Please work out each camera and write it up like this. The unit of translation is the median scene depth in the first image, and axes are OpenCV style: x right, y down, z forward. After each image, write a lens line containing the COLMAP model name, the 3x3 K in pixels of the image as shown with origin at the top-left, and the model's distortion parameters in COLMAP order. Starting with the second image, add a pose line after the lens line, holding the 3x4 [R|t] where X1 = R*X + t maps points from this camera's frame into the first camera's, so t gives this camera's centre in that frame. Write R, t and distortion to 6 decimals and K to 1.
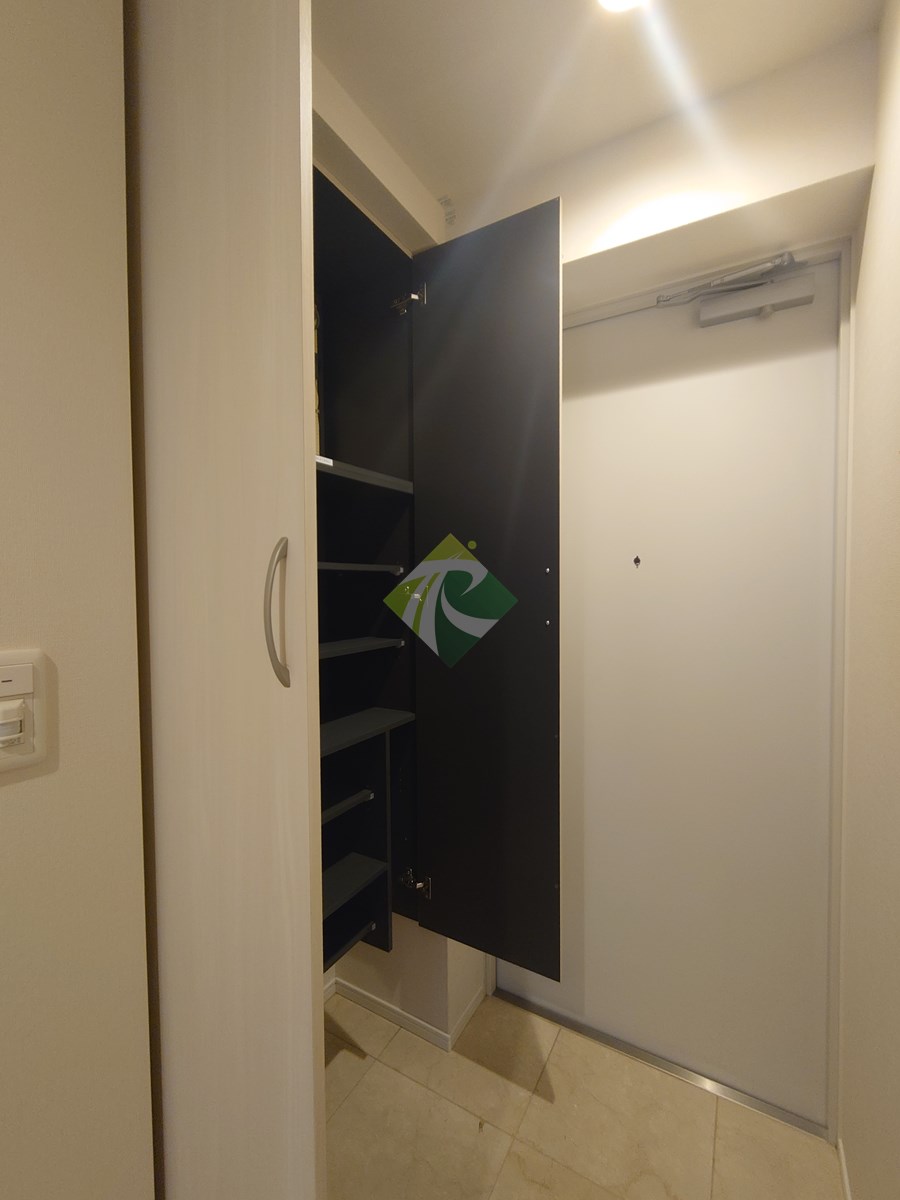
lens RADIAL K [[518.8, 0, 452.1], [0, 518.8, 597.2], [0, 0, 1]] dist [0.001932, 0.000073]
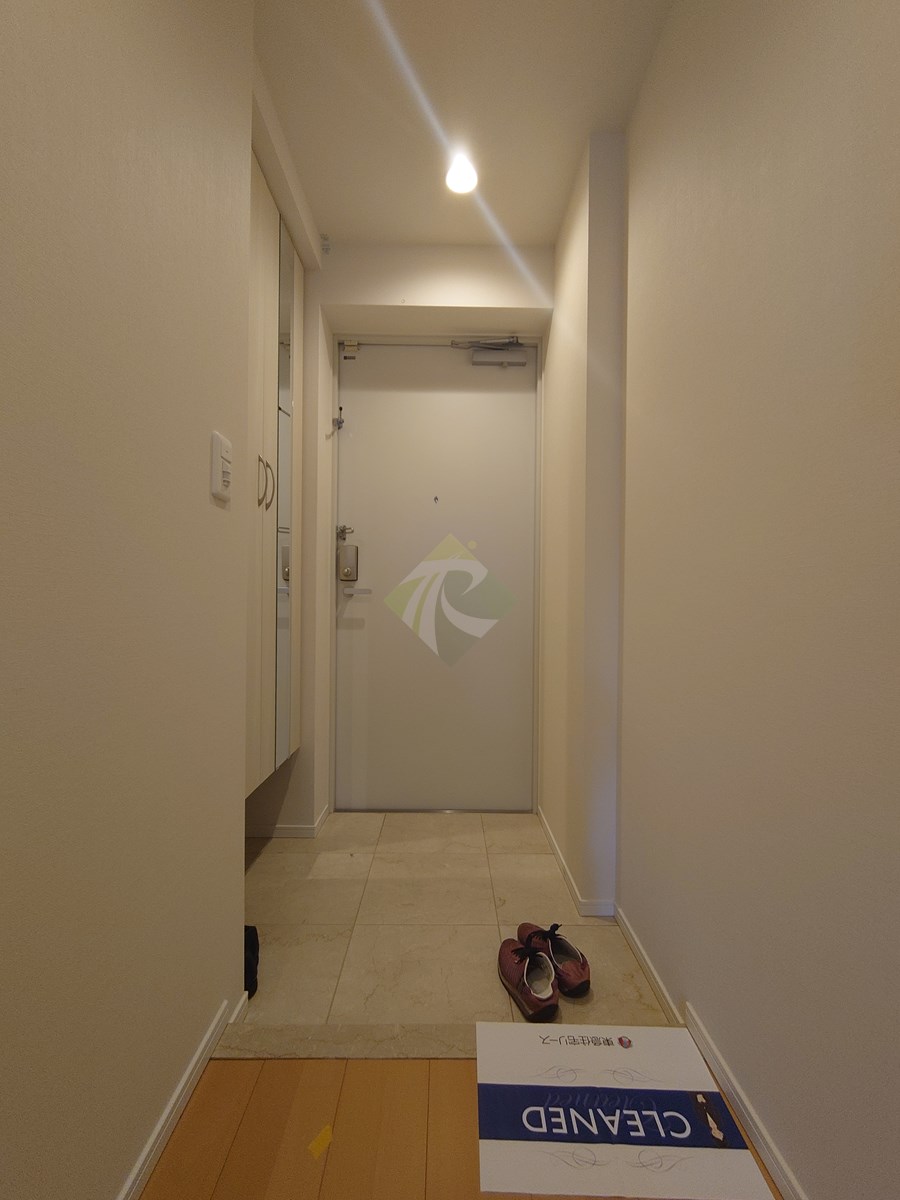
lens RADIAL K [[518.8, 0, 448.3], [0, 518.8, 601.3], [0, 0, 1]] dist [0.001932, 0.000073]
pose [[0.863507, 0.017488, 0.504034, -0.470492], [-0.001018, 0.999457, -0.032933, 0.340041], [-0.504336, 0.027925, 0.863056, -0.448856]]
